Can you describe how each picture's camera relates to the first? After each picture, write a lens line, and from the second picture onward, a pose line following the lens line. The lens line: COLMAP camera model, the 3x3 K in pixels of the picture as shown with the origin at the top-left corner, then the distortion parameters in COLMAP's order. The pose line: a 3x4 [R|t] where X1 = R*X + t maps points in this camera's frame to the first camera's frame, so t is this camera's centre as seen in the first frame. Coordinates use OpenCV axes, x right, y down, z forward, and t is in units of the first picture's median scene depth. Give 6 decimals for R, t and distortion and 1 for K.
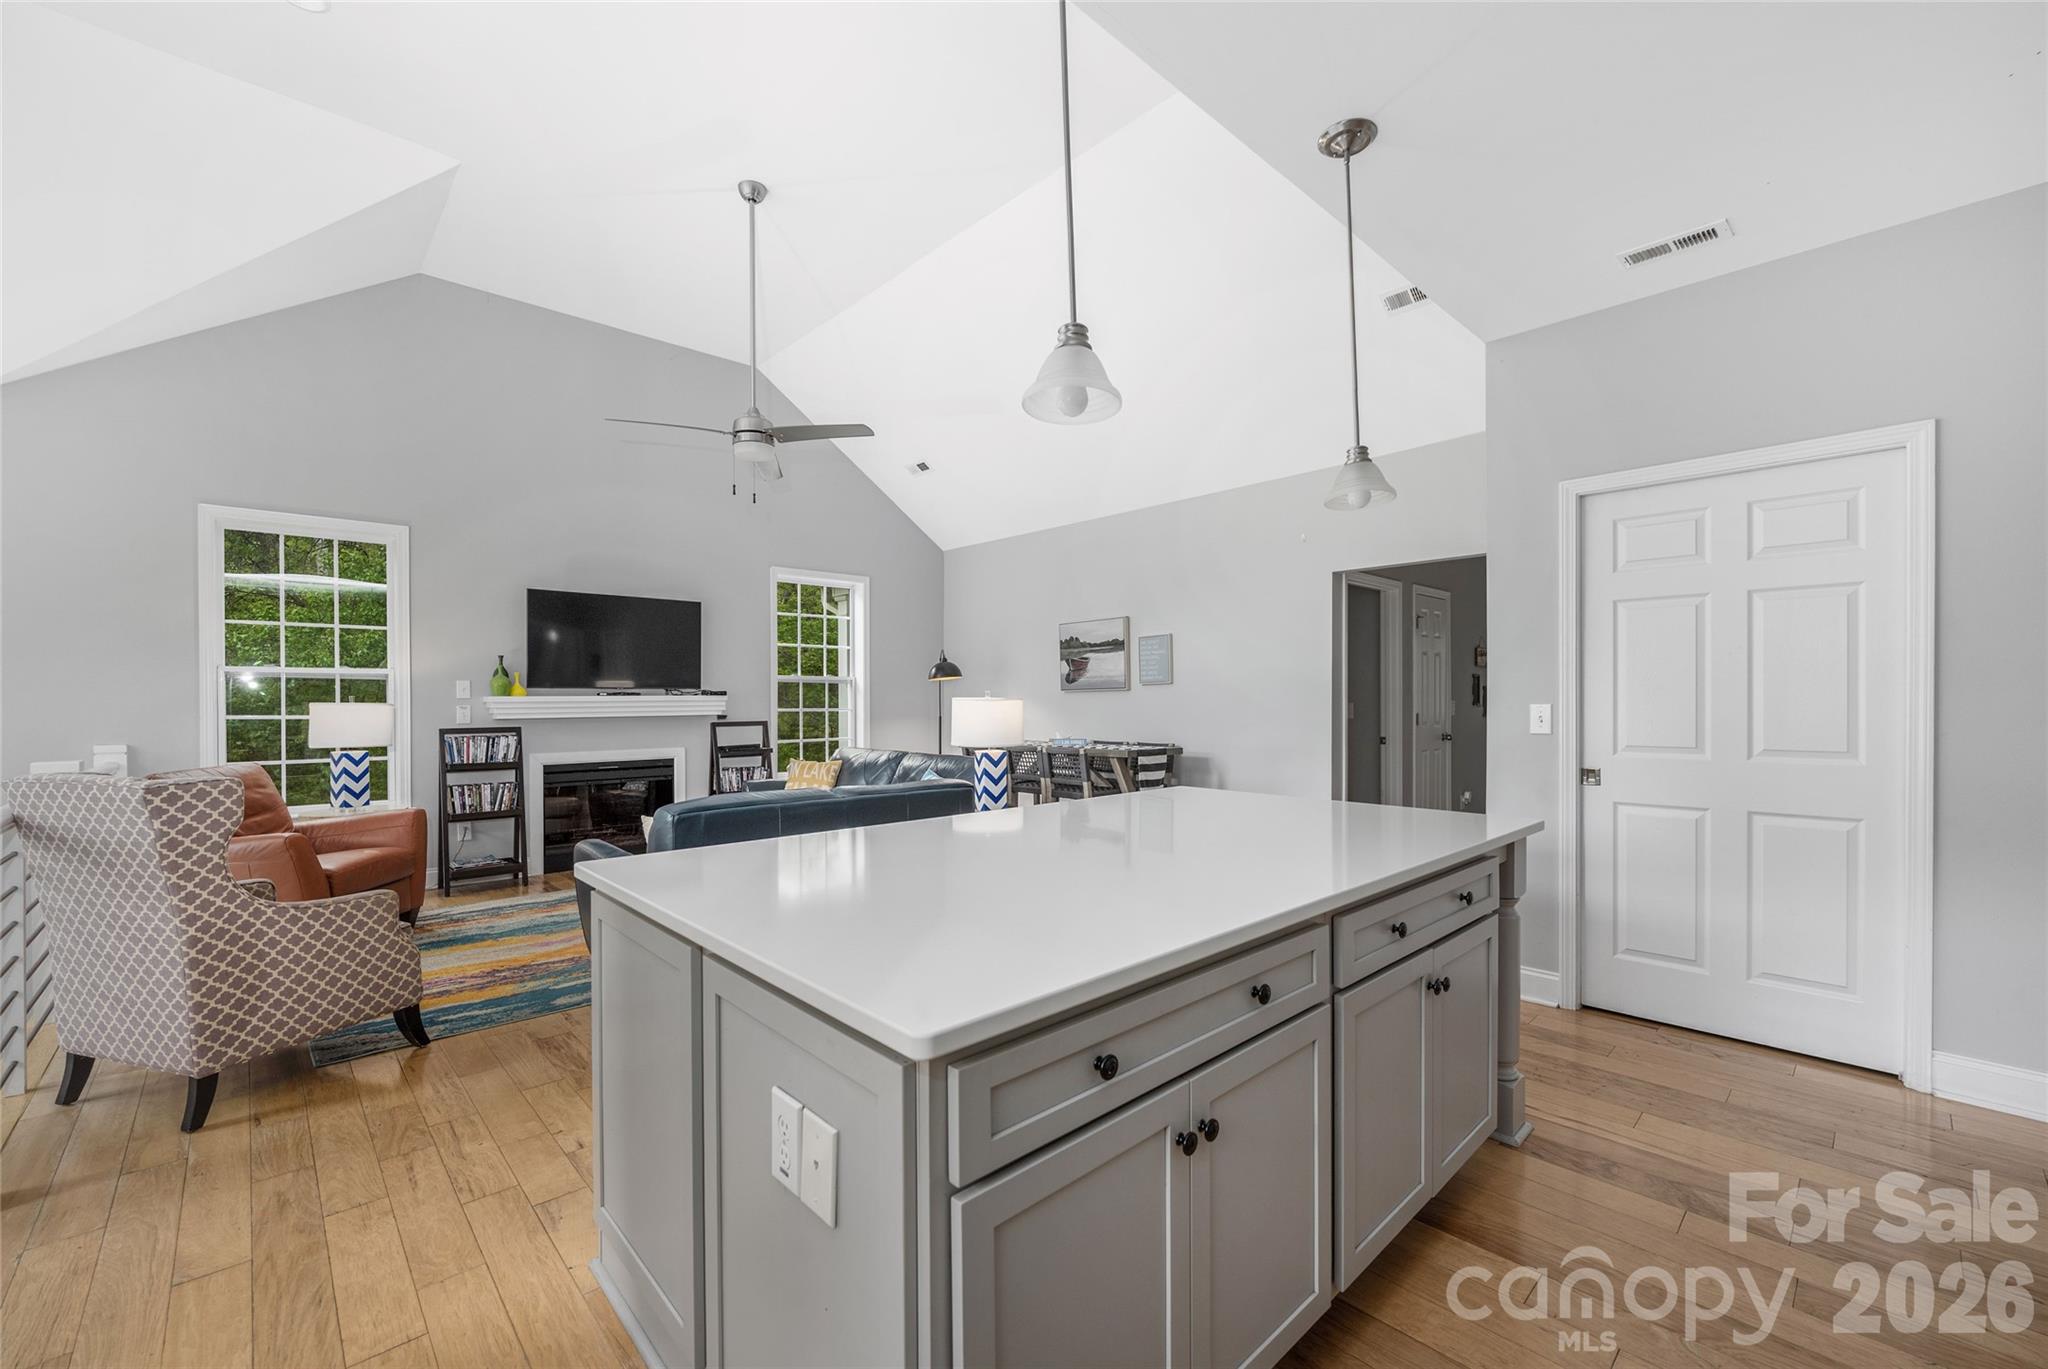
lens RADIAL K [[824.6, 0, 1026.4], [0, 824.6, 700.6], [0, 0, 1]] dist [-0.007743, -0.000125]
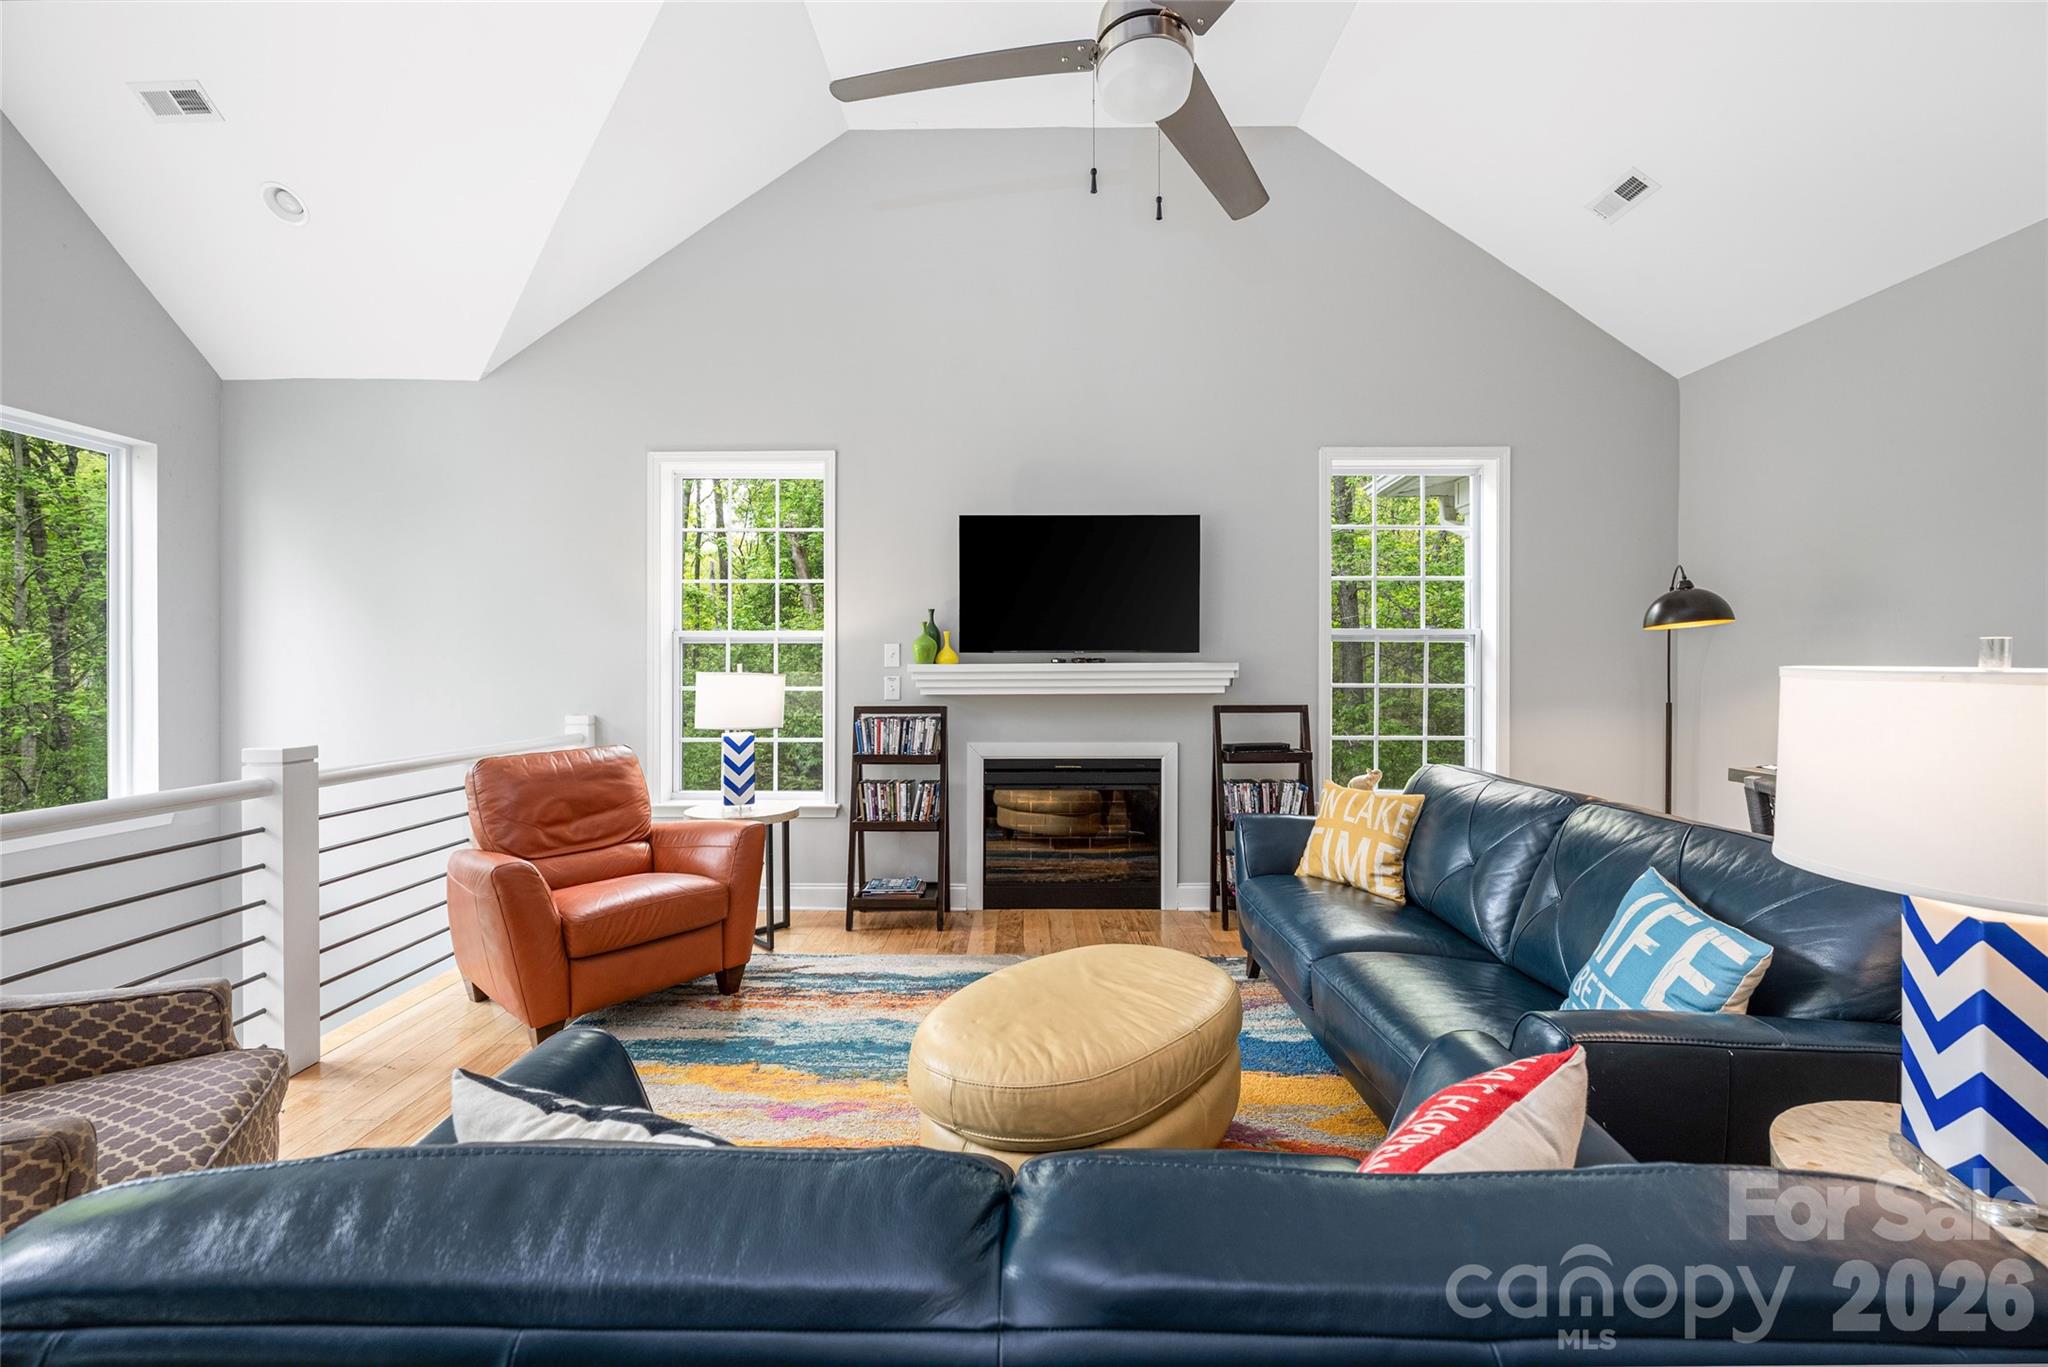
lens RADIAL K [[822.0, 0, 1021.2], [0, 822.0, 675.9], [0, 0, 1]] dist [-0.005480, 0.000275]
pose [[0.727718, 0.005422, -0.685855, -0.070791], [-0.001825, 0.999981, 0.005969, 0.000845], [0.685874, -0.003092, 0.727714, 0.518843]]
